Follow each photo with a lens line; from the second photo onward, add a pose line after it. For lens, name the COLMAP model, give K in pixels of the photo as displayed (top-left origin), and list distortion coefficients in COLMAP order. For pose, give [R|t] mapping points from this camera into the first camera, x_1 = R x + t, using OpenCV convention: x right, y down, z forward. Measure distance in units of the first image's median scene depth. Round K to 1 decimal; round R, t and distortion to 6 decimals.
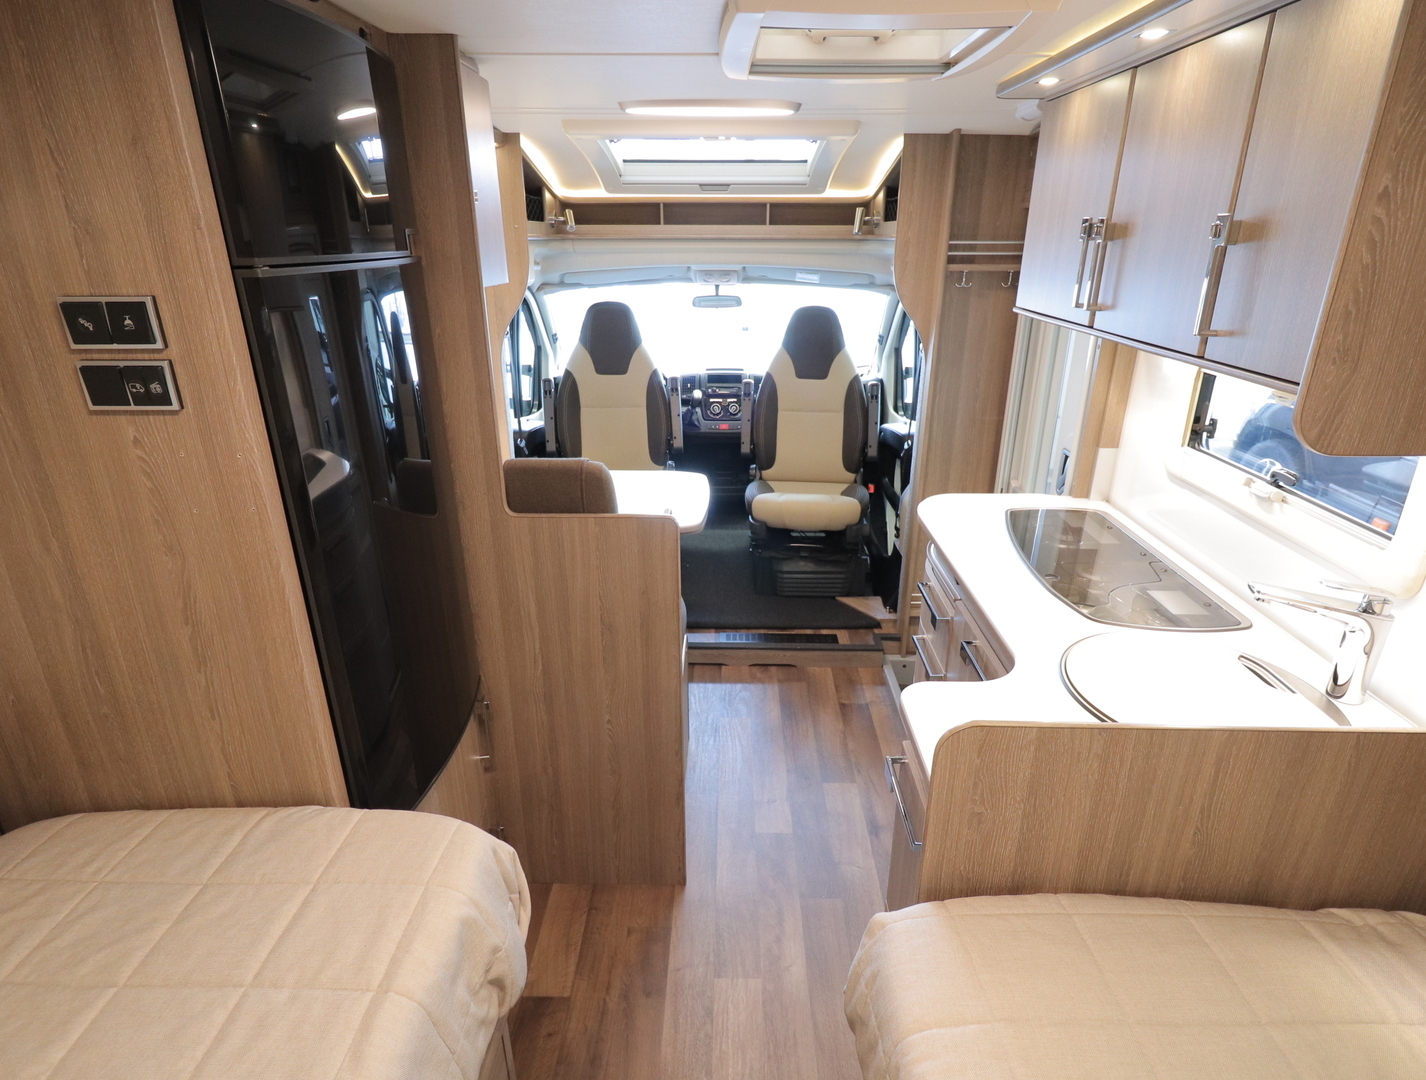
lens RADIAL K [[766.8, 0, 718.4], [0, 766.8, 527.0], [0, 0, 1]] dist [-0.000137, -0.000304]
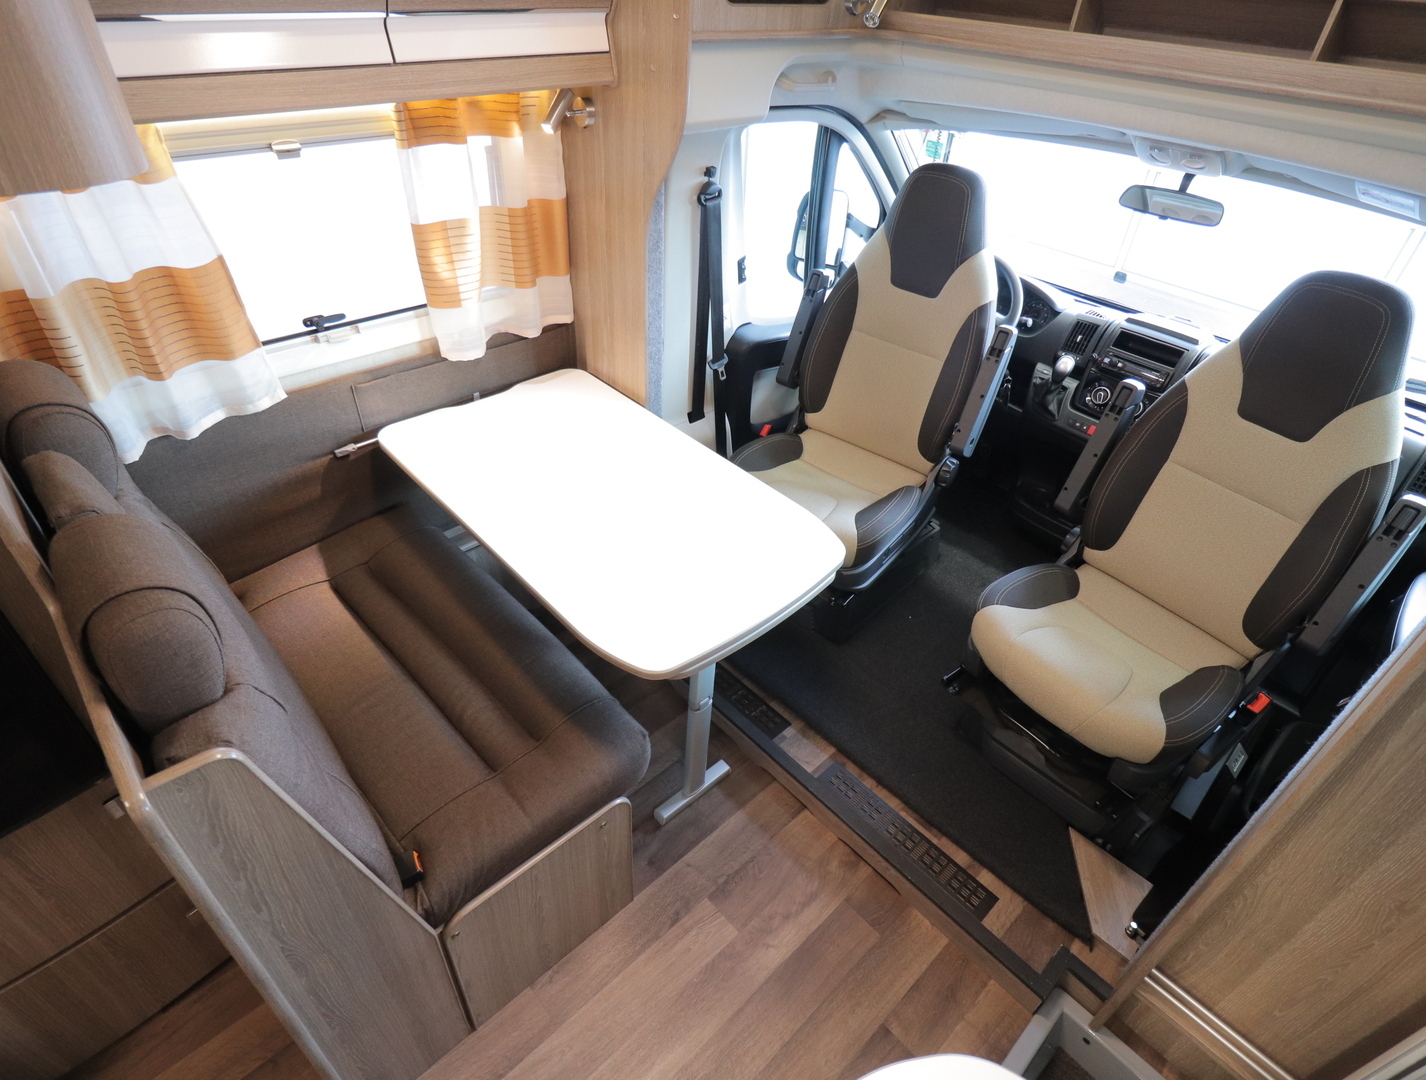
lens RADIAL K [[766.8, 0, 718.4], [0, 766.8, 527.0], [0, 0, 1]] dist [-0.000137, -0.000304]
pose [[0.689334, 0.461927, -0.558069, 0.203823], [-0.301715, 0.883413, 0.358539, -0.236530], [0.658625, -0.078776, 0.748337, 0.489642]]
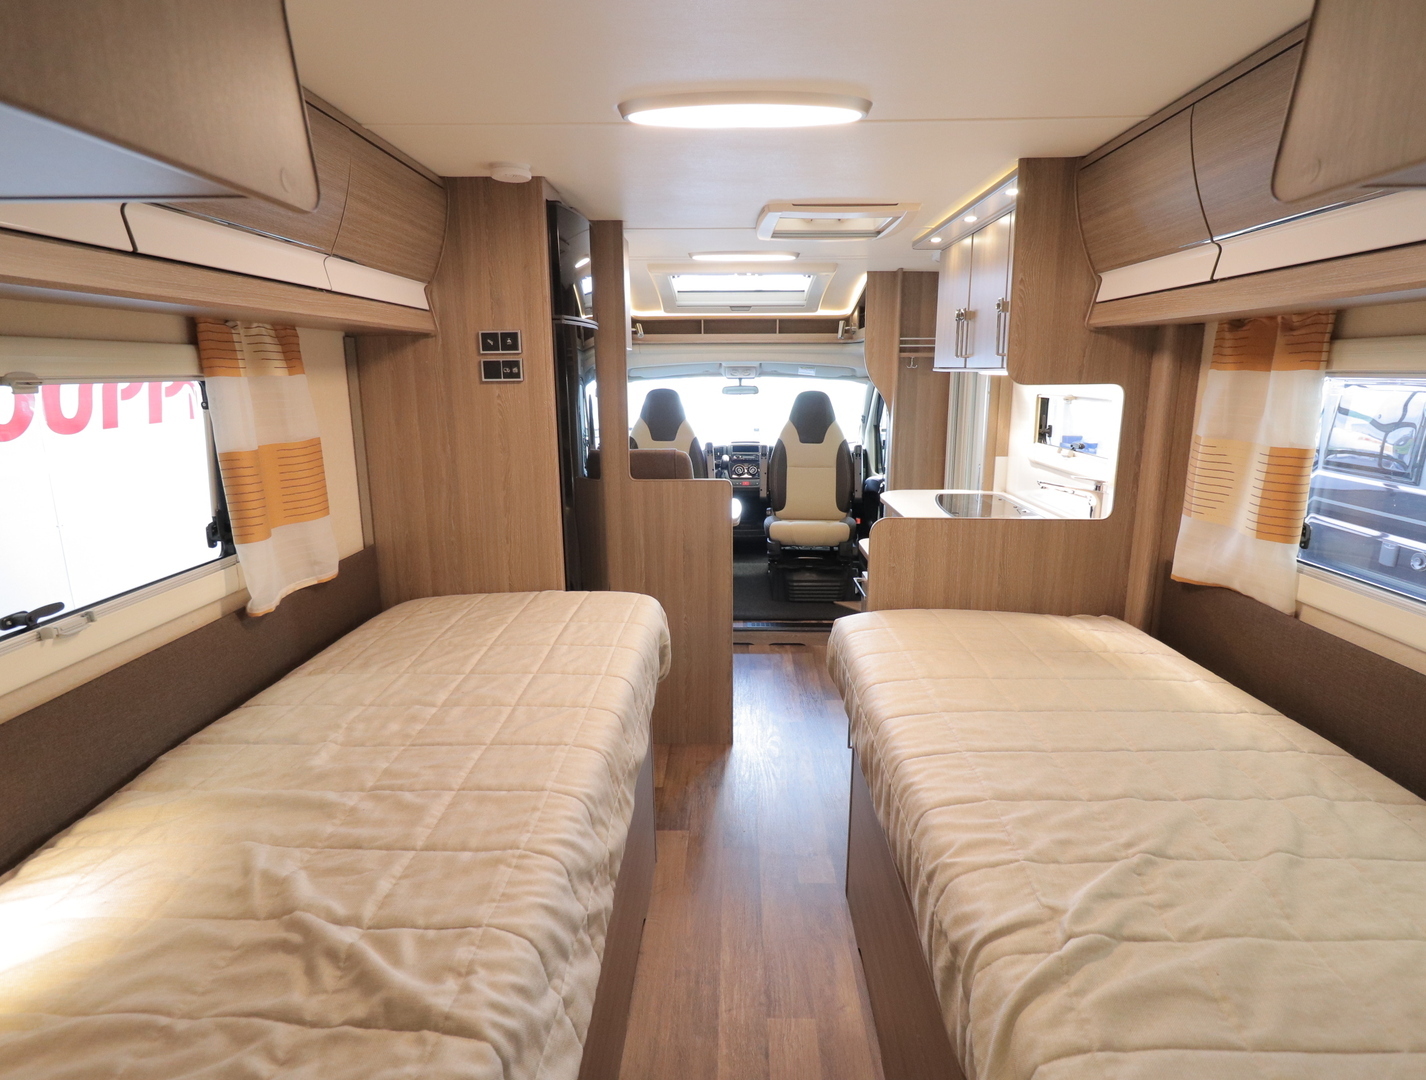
lens RADIAL K [[766.8, 0, 718.4], [0, 766.8, 527.0], [0, 0, 1]] dist [-0.000137, -0.000304]
pose [[0.999968, -0.004788, -0.006471, -0.039503], [0.003647, 0.986108, -0.166068, 0.202528], [0.007176, 0.166039, 0.986093, -0.355335]]
